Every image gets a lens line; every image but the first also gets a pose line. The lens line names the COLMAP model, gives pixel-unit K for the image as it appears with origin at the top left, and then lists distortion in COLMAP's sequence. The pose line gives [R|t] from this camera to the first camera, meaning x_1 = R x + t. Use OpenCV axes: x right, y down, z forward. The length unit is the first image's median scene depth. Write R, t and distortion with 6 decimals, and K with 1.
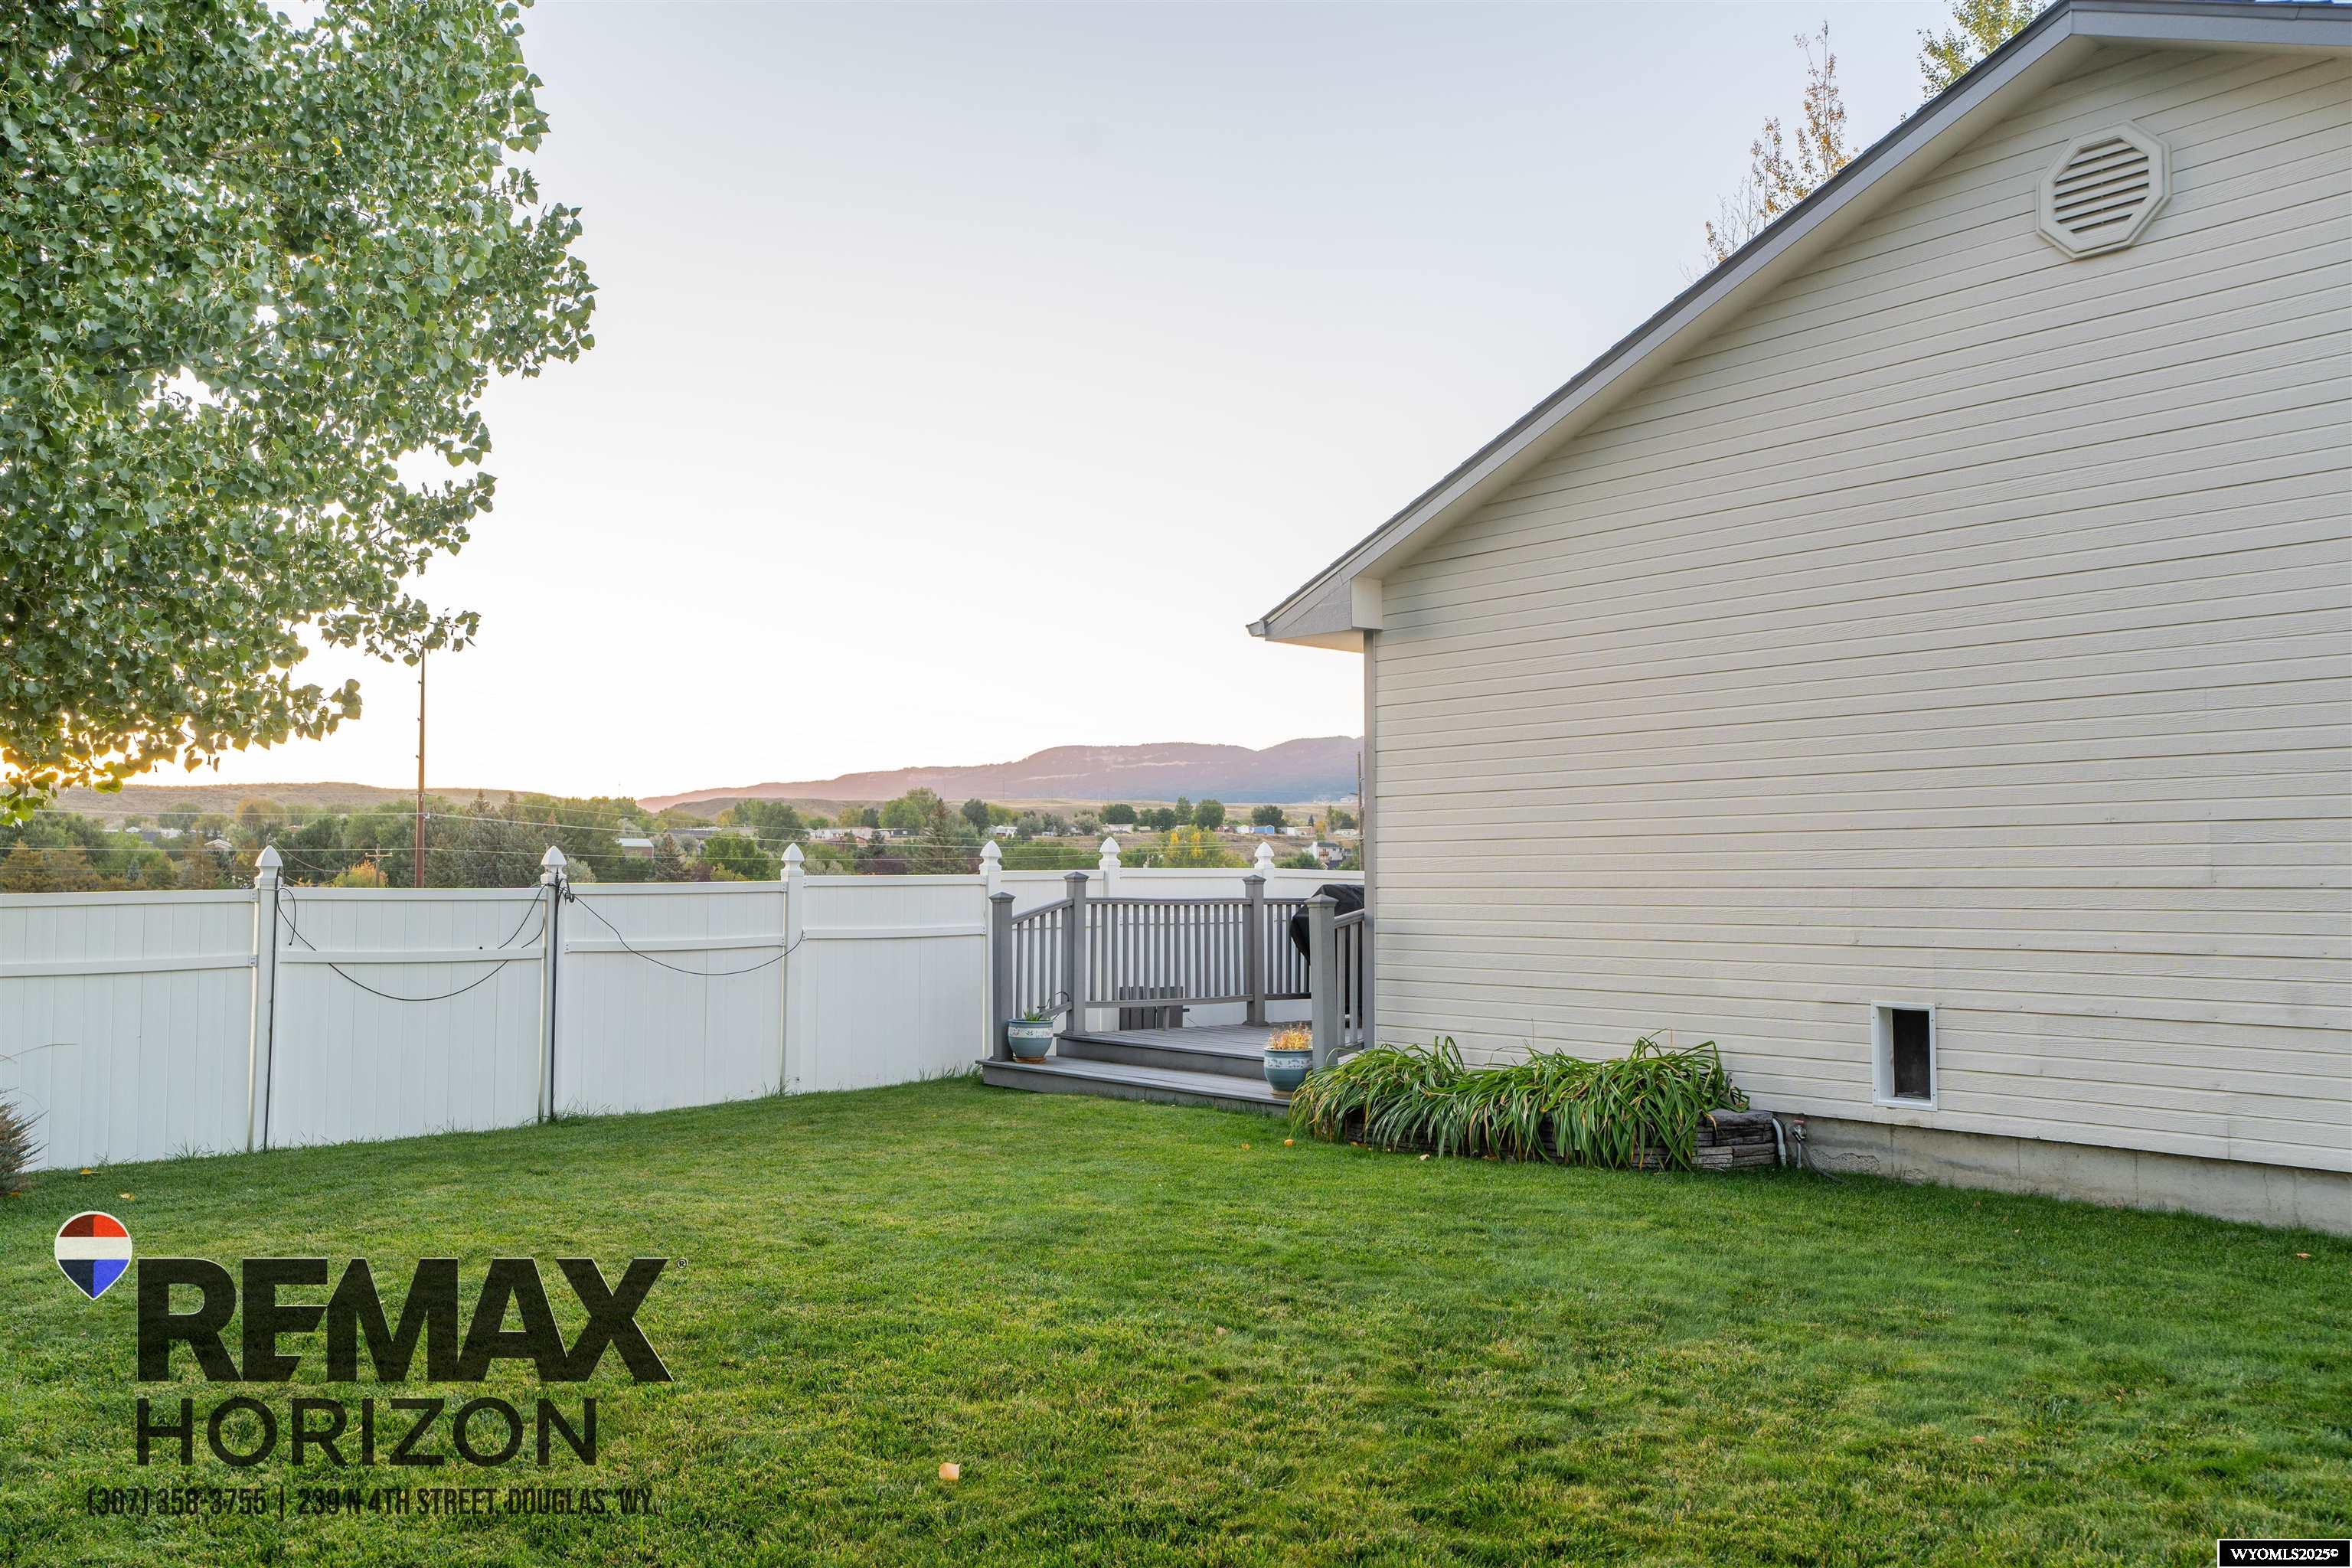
lens RADIAL K [[1777.8, 0, 1176.0], [0, 1777.8, 784.0], [0, 0, 1]] dist [-0.000328, 0.002013]
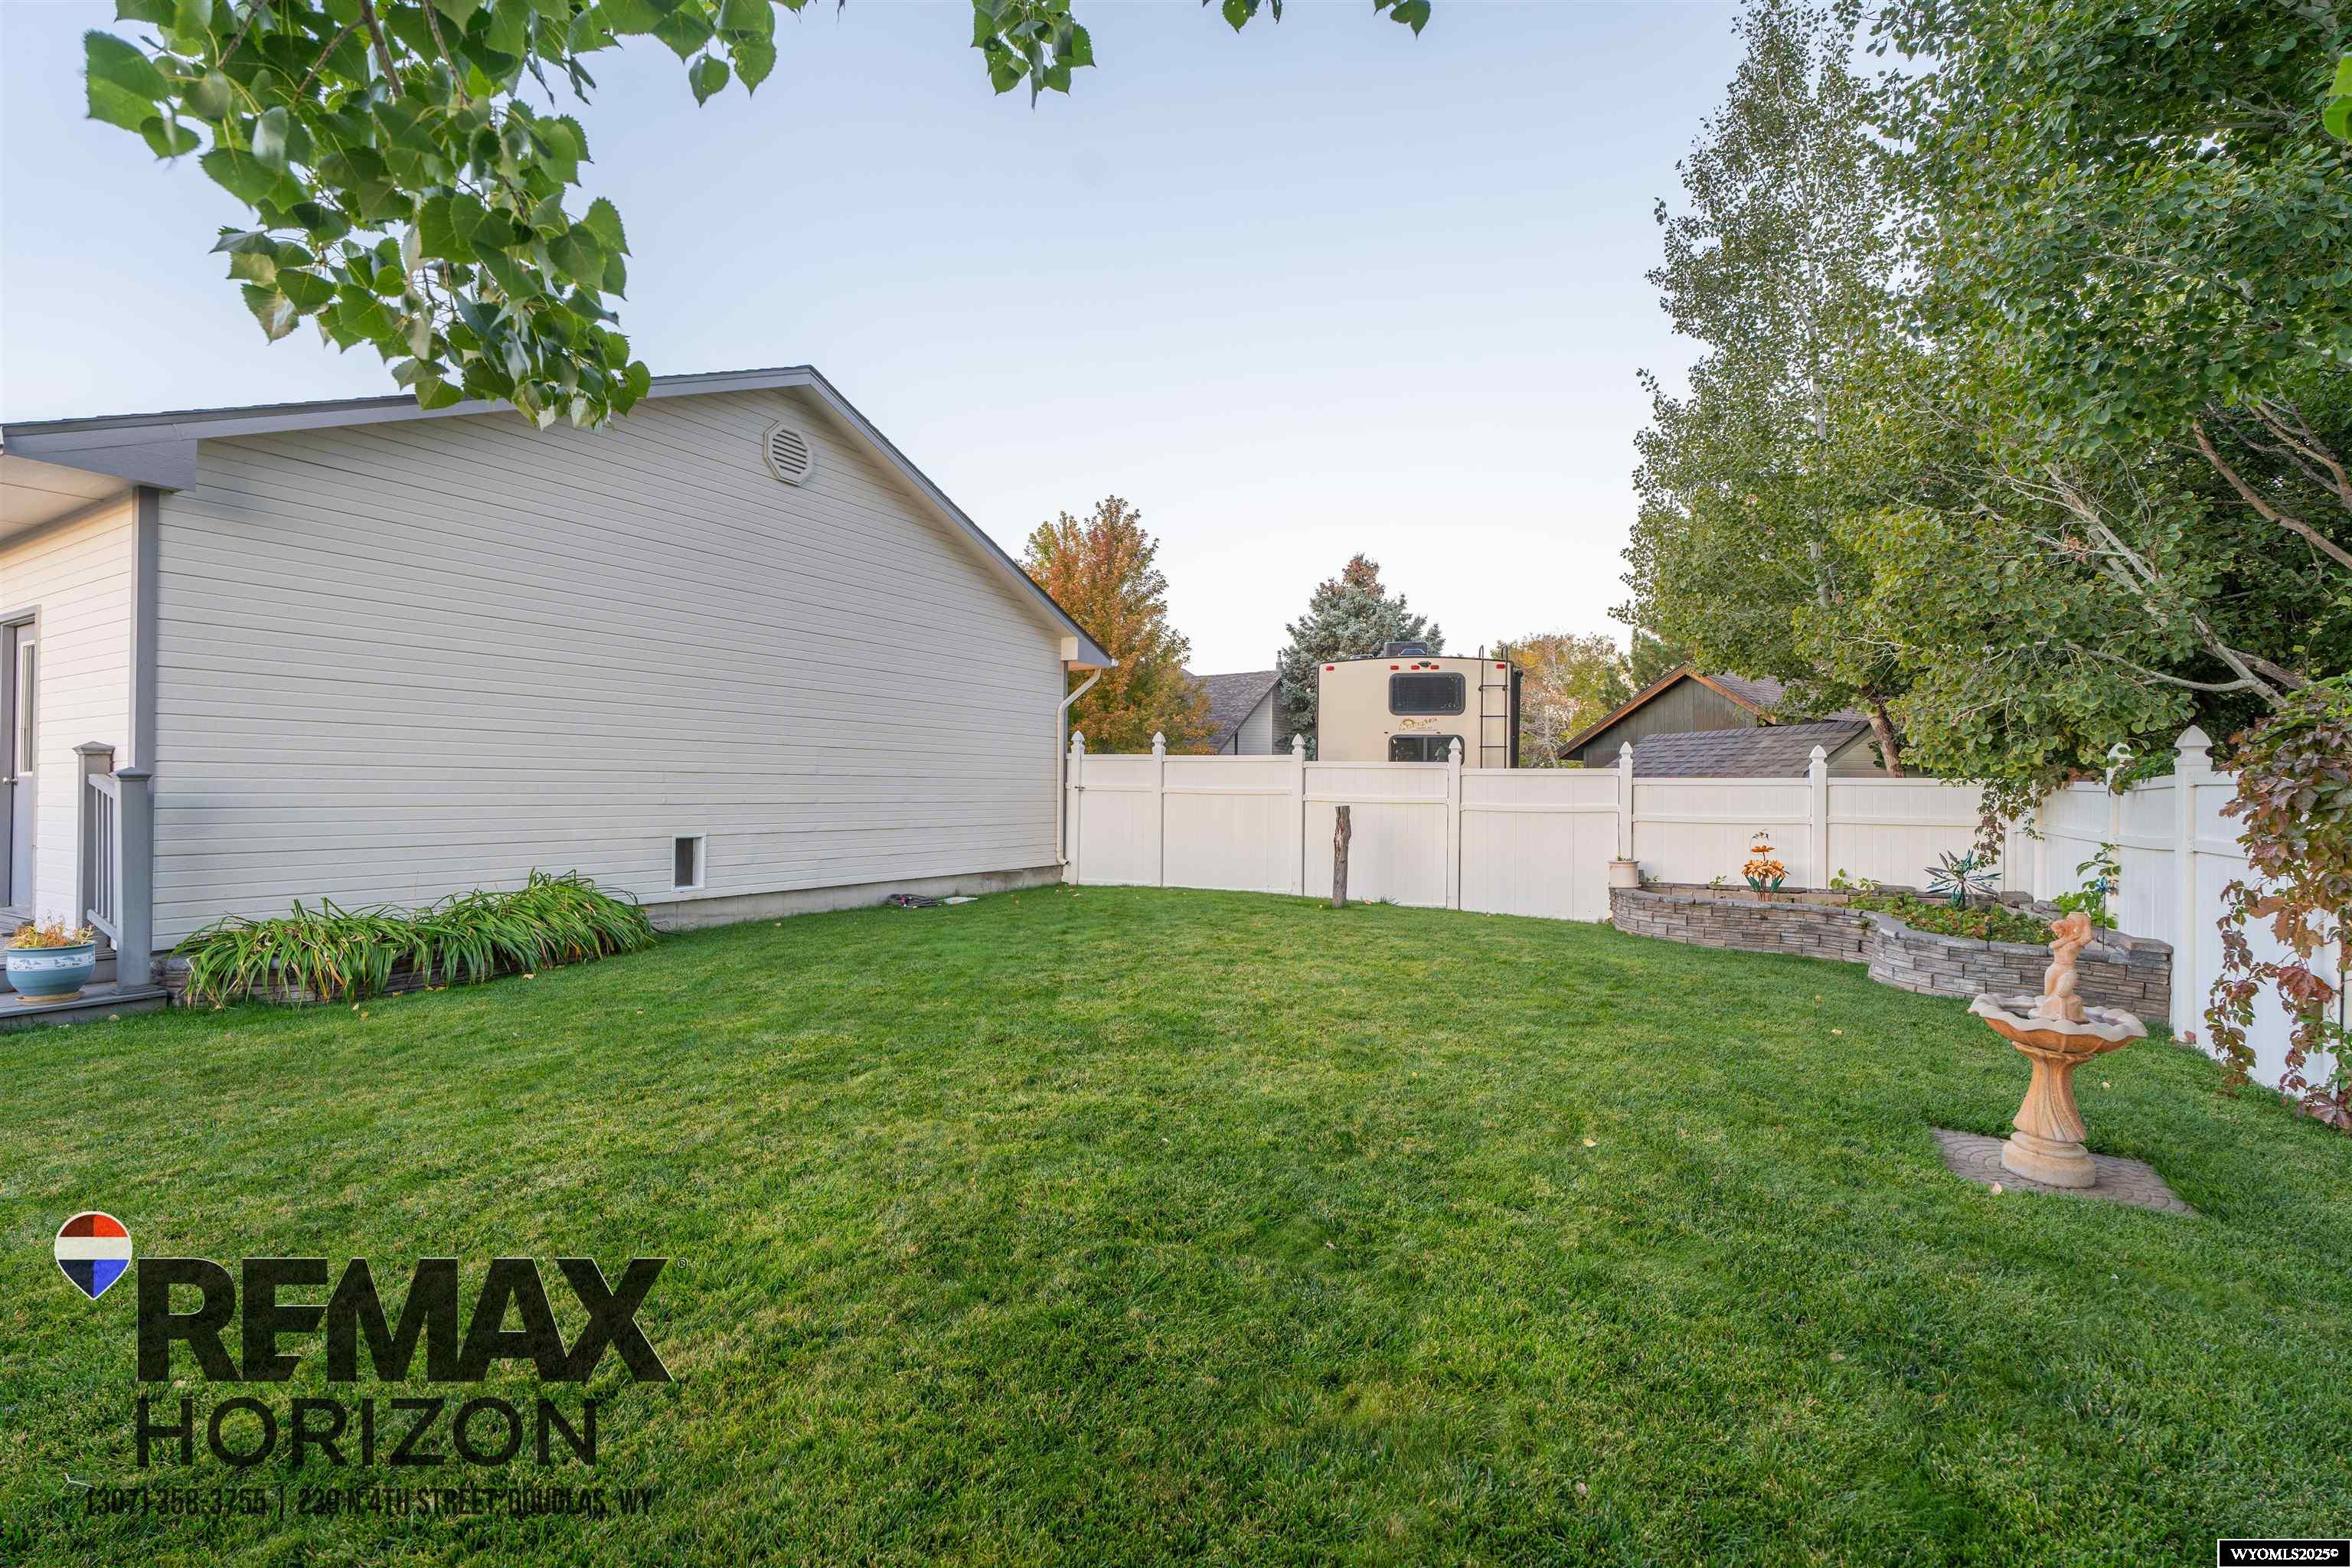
lens RADIAL K [[1072.3, 0, 1176.0], [0, 1072.3, 784.0], [0, 0, 1]] dist [-0.000849, -0.000228]
pose [[-0.333965, 0.002004, 0.942584, -0.810132], [-0.064484, 0.997606, -0.024968, 0.065608], [-0.940377, -0.069120, -0.333036, 0.895849]]
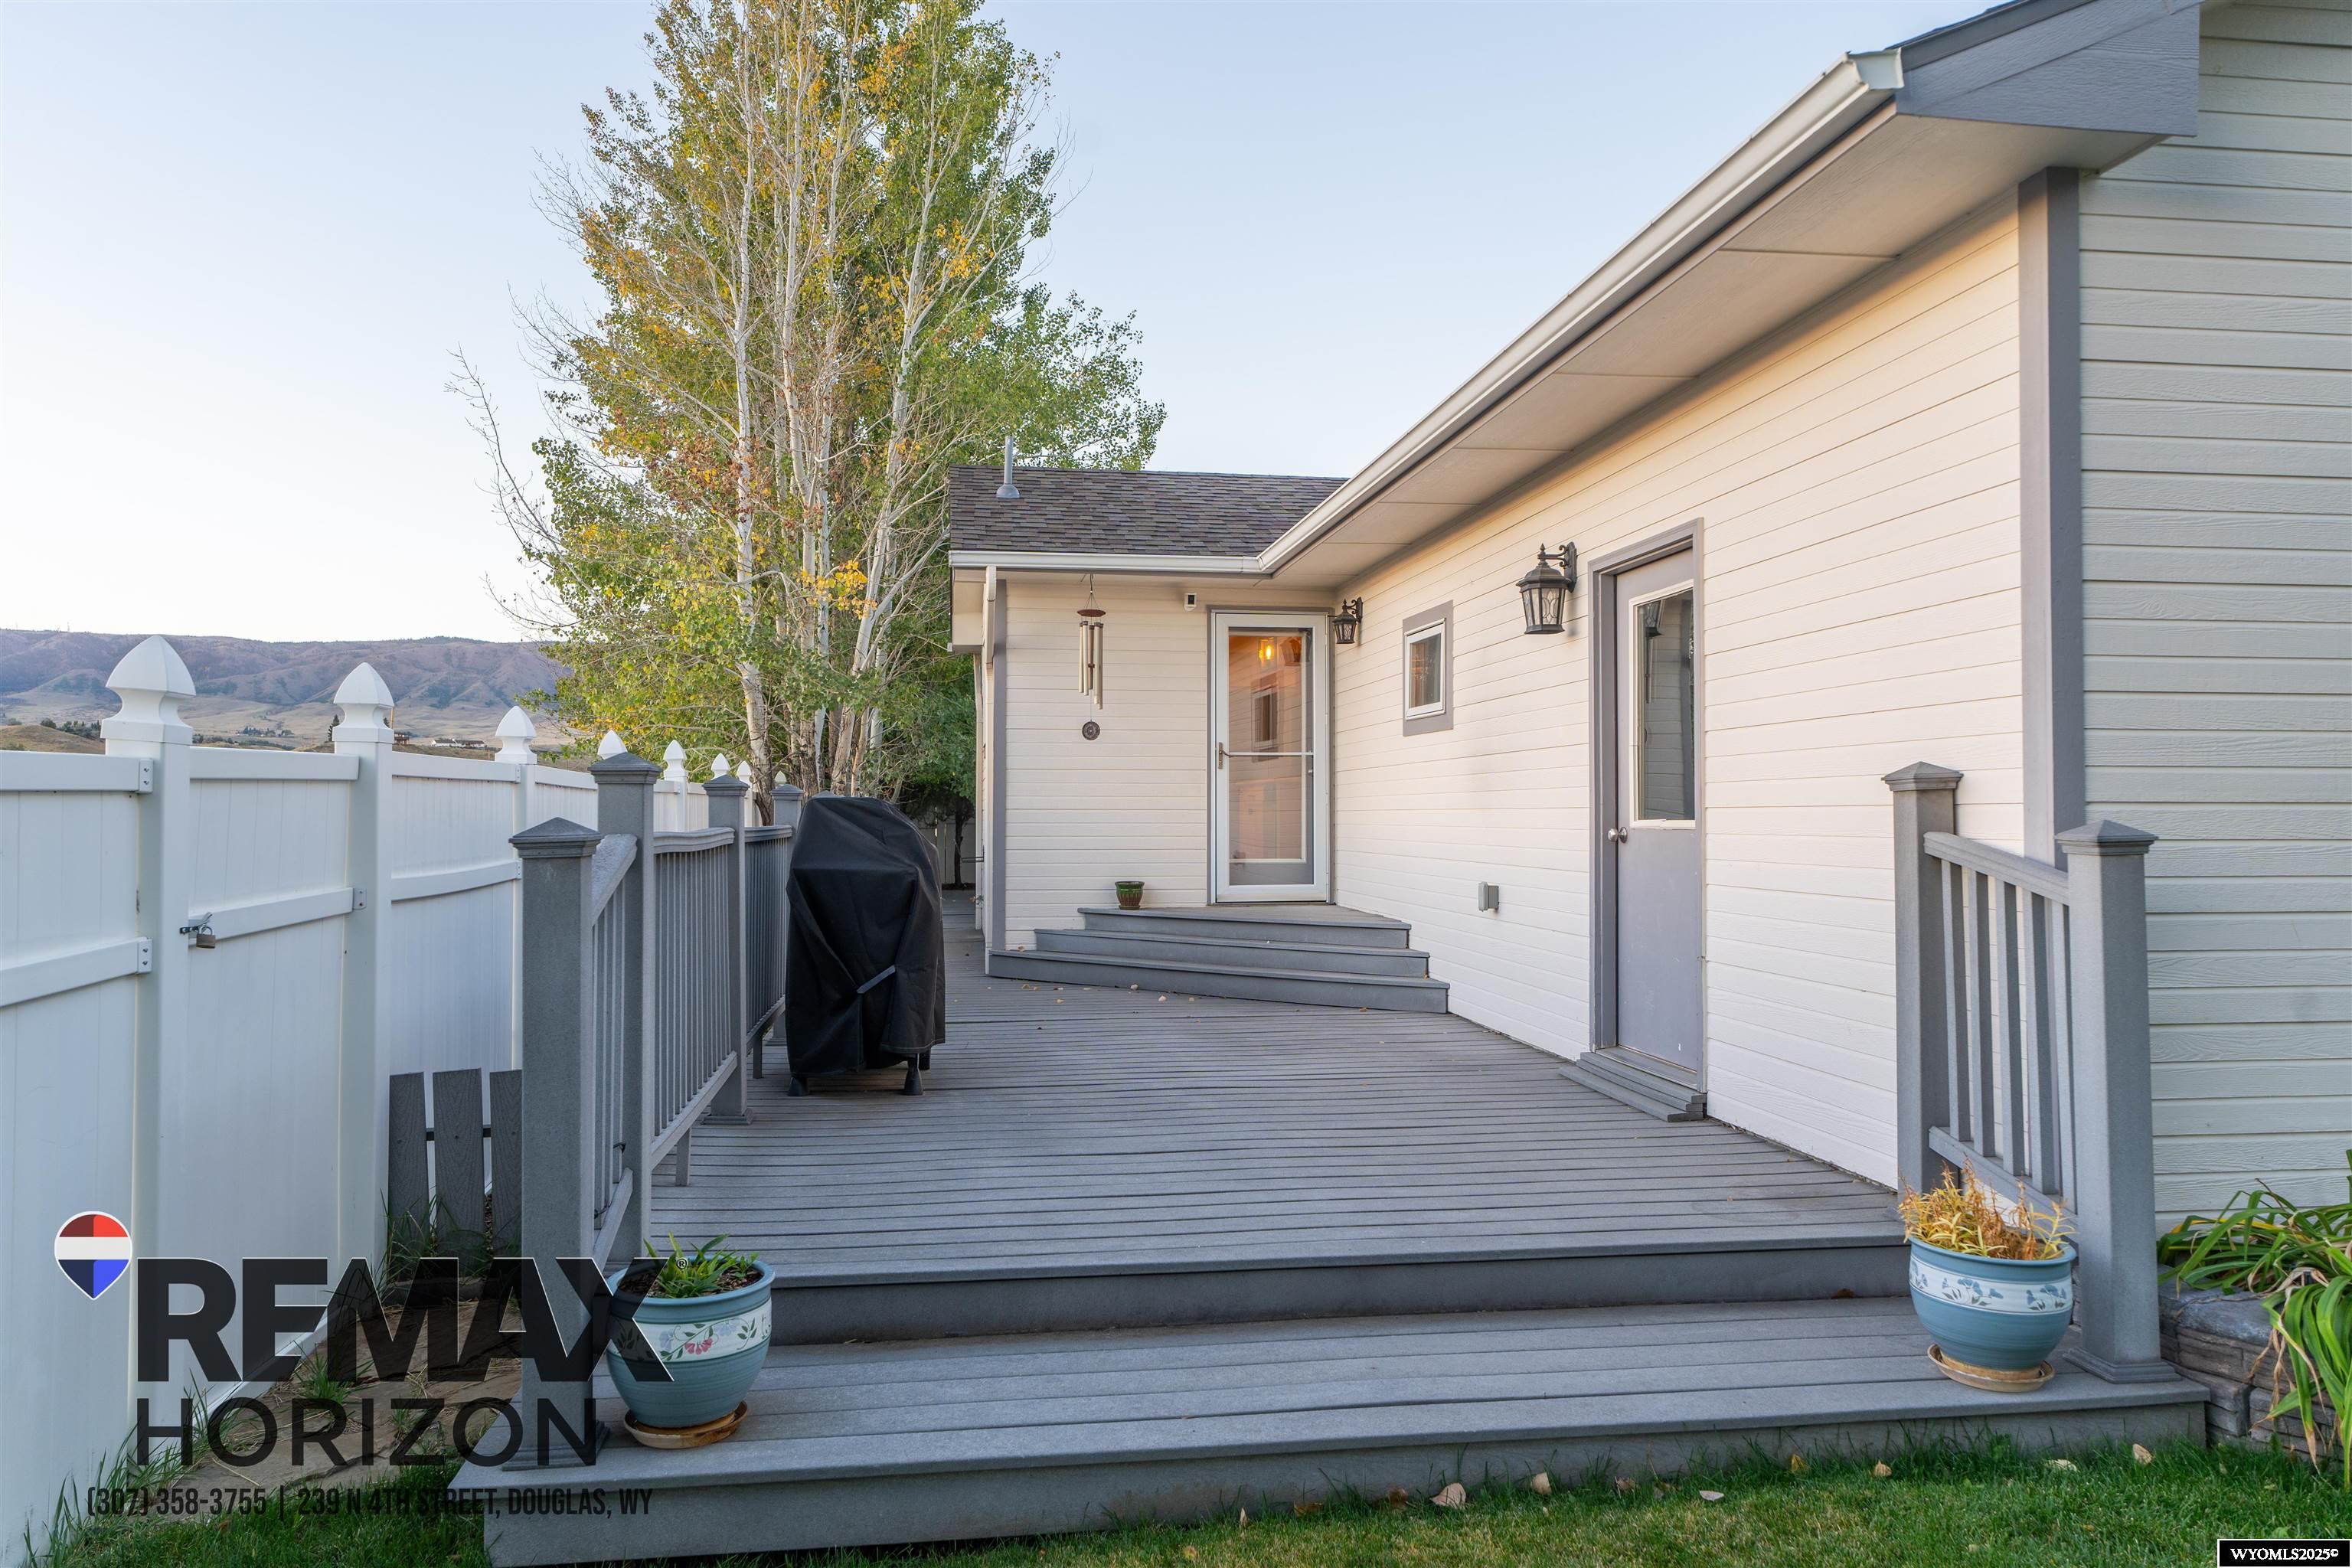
lens RADIAL K [[1695.1, 0, 1176.0], [0, 1695.1, 784.0], [0, 0, 1]] dist [0.000331, 0.000277]
pose [[0.537868, 0.014690, 0.842901, -0.435661], [-0.051829, 0.998533, 0.015670, 0.077615], [-0.841434, -0.052115, 0.537841, 1.278967]]
